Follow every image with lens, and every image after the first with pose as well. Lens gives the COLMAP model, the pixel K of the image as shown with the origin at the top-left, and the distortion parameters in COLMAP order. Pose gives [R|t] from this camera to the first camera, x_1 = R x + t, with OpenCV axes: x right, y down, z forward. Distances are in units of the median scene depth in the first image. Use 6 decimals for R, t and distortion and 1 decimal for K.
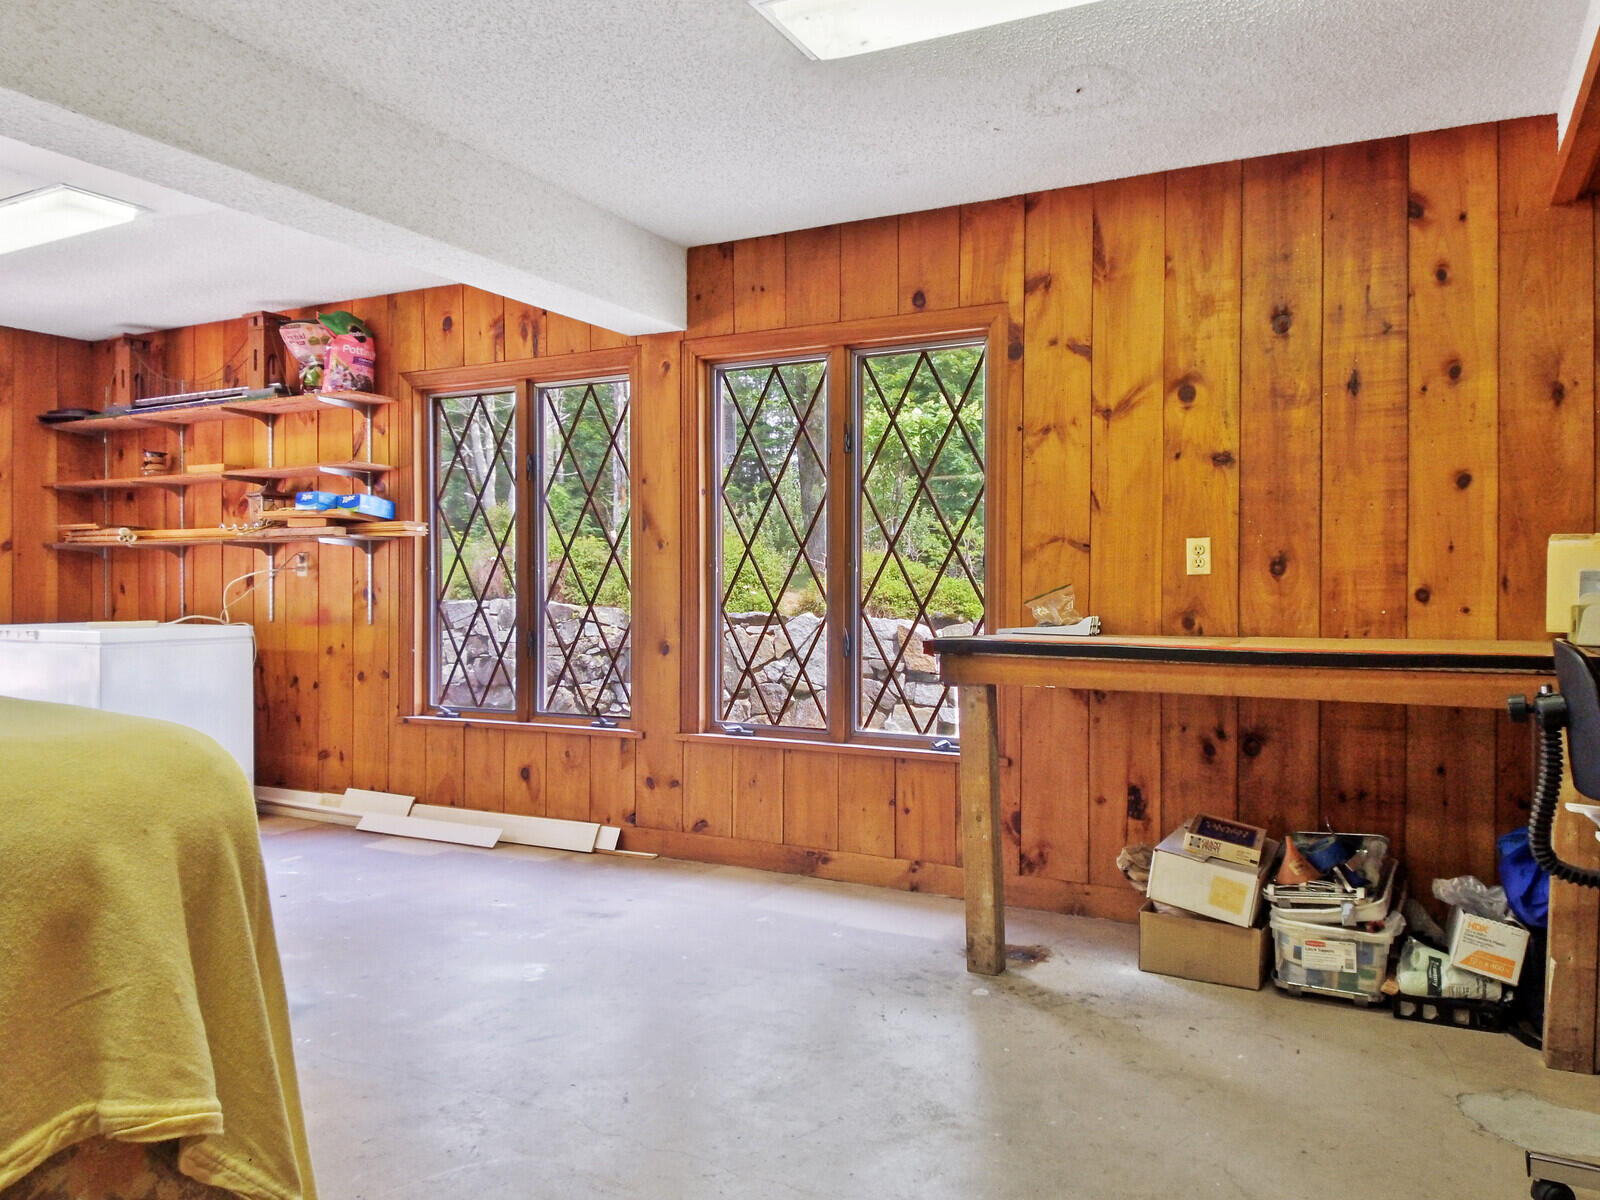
lens RADIAL K [[1148.9, 0, 794.5], [0, 1148.9, 581.3], [0, 0, 1]] dist [0.058262, -0.086075]
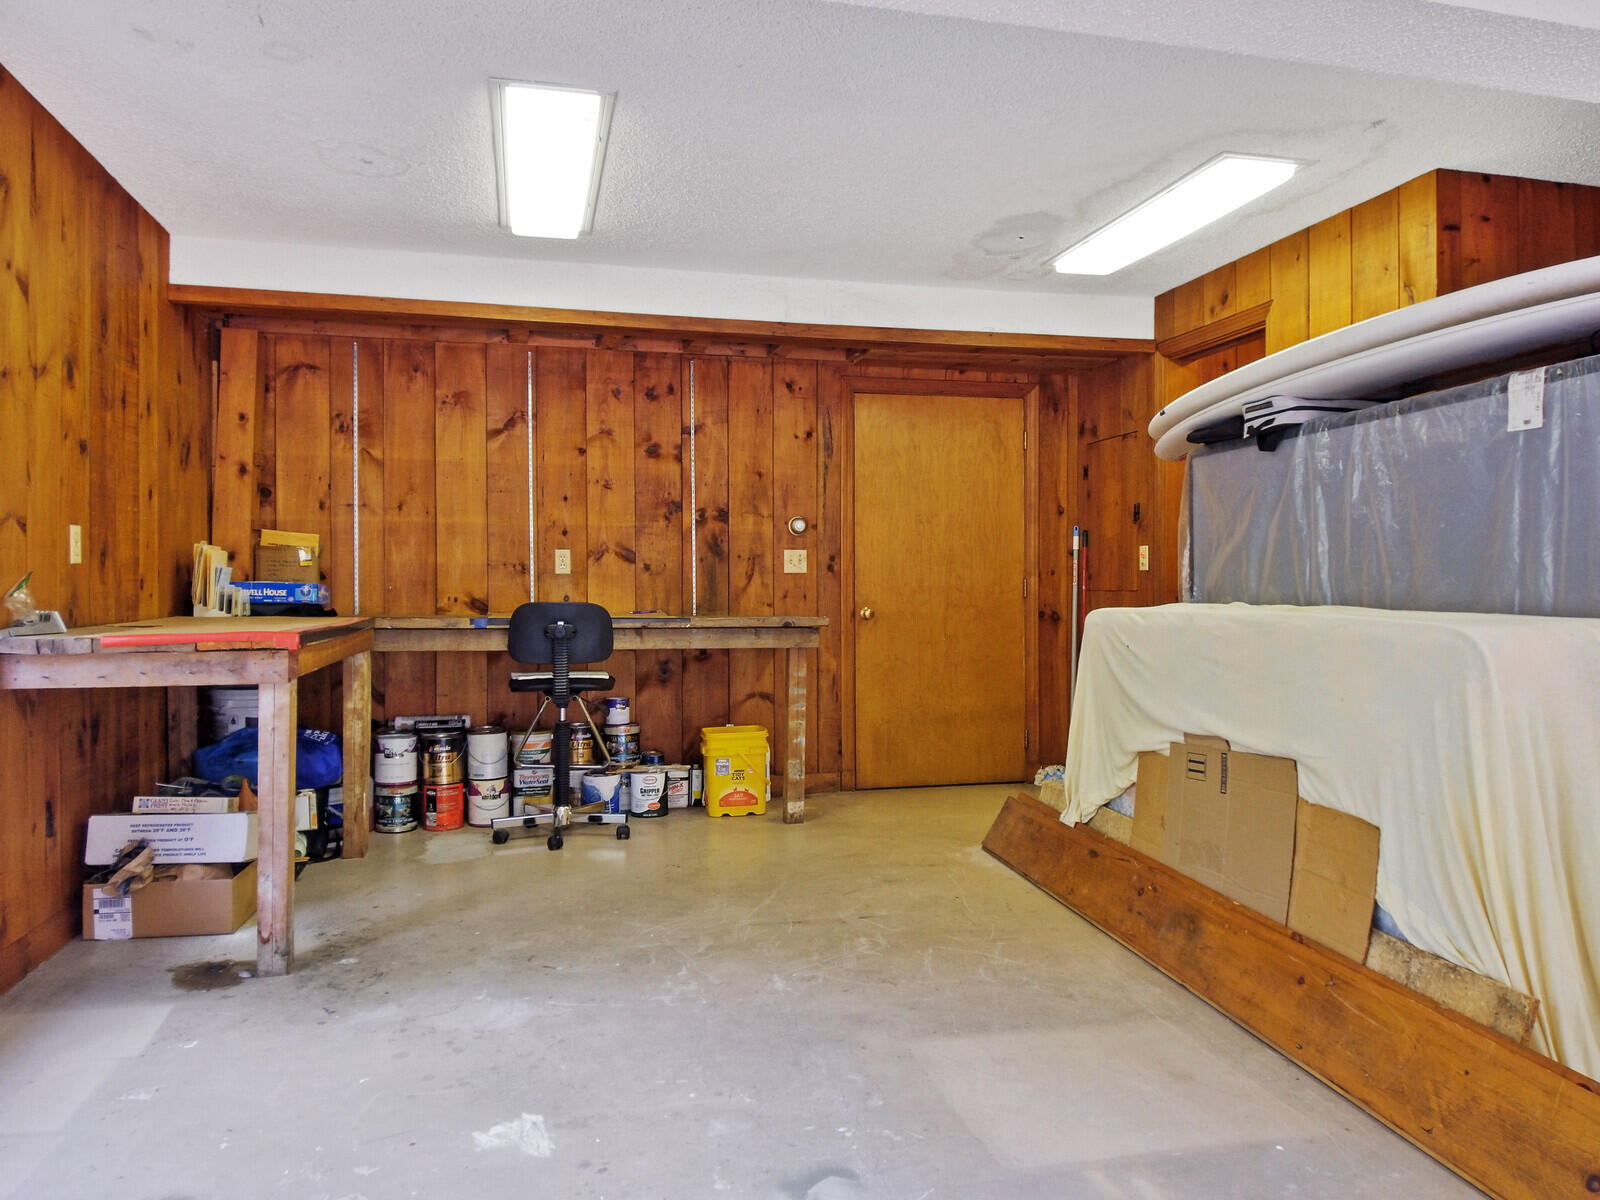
lens RADIAL K [[1148.9, 0, 794.5], [0, 1148.9, 581.3], [0, 0, 1]] dist [0.058262, -0.086075]
pose [[-0.654499, -0.003488, 0.756054, -0.908076], [-0.007597, 0.999969, -0.001963, 0.008235], [-0.756024, -0.007029, -0.654506, 1.396512]]
